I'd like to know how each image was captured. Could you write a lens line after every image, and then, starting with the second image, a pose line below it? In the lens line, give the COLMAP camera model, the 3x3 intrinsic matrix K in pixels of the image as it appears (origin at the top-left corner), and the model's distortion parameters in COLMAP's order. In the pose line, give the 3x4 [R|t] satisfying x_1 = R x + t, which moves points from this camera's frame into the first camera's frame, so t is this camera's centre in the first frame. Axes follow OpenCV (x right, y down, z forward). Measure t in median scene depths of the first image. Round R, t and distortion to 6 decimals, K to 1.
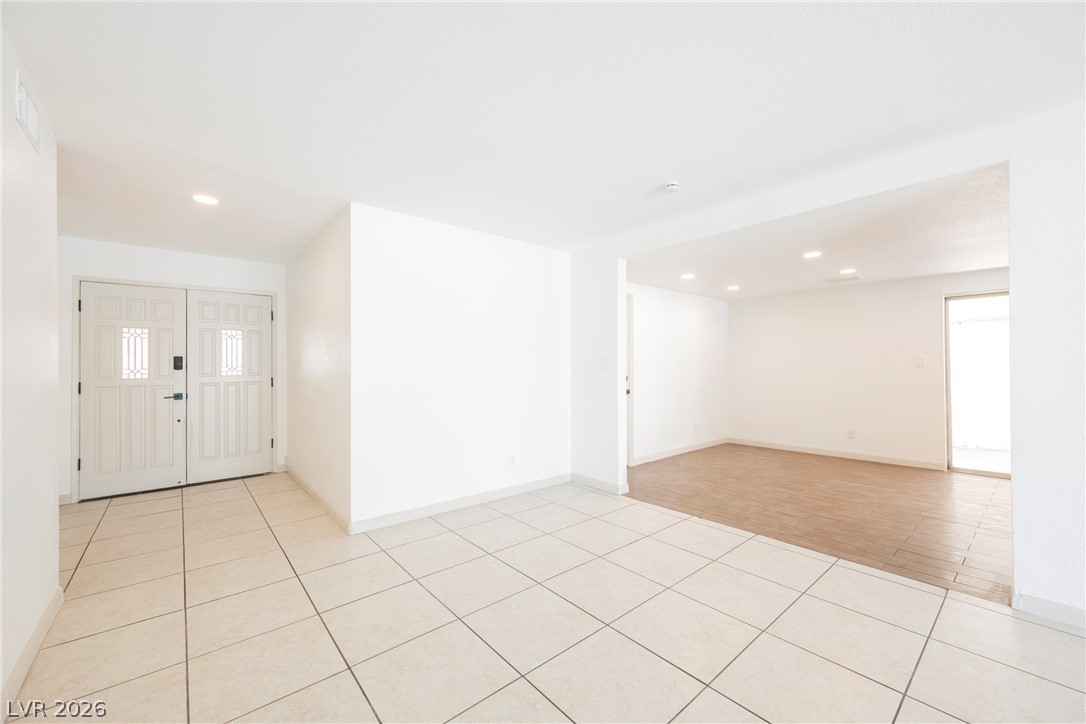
lens RADIAL K [[423.2, 0, 545.7], [0, 423.2, 360.4], [0, 0, 1]] dist [-0.001296, -0.000171]
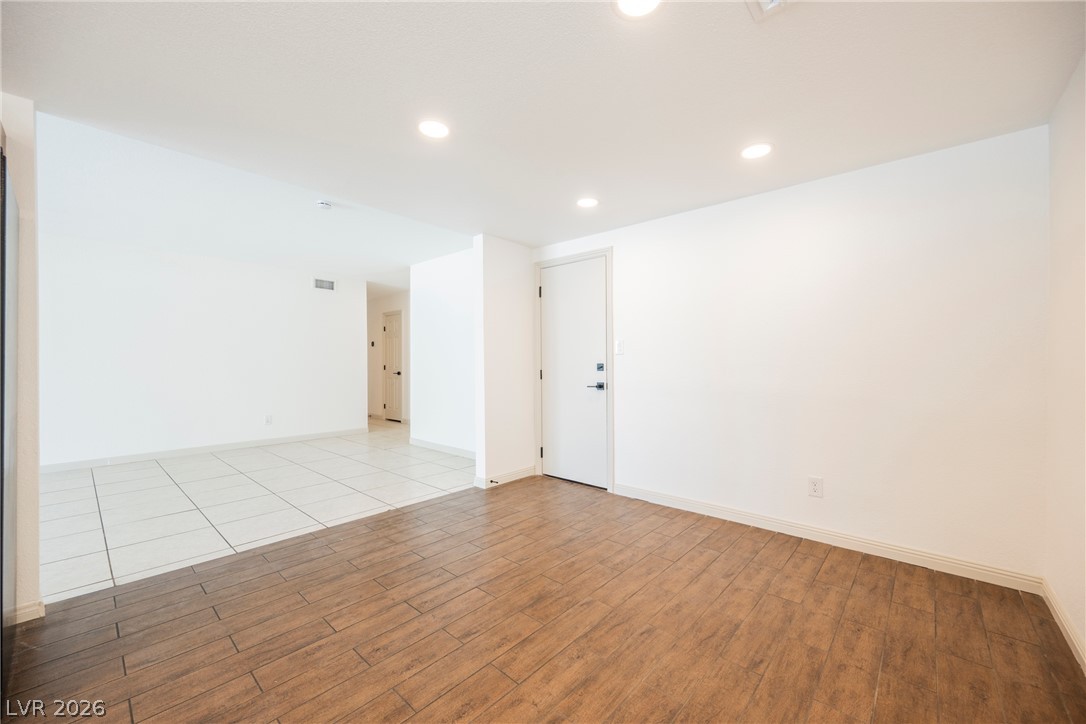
lens RADIAL K [[423.2, 0, 545.7], [0, 423.2, 360.4], [0, 0, 1]] dist [-0.001296, -0.000171]
pose [[0.135621, -0.003756, -0.990754, 1.304475], [0.014911, 0.999887, -0.001749, 0.046277], [0.990649, -0.014536, 0.135661, 1.187084]]
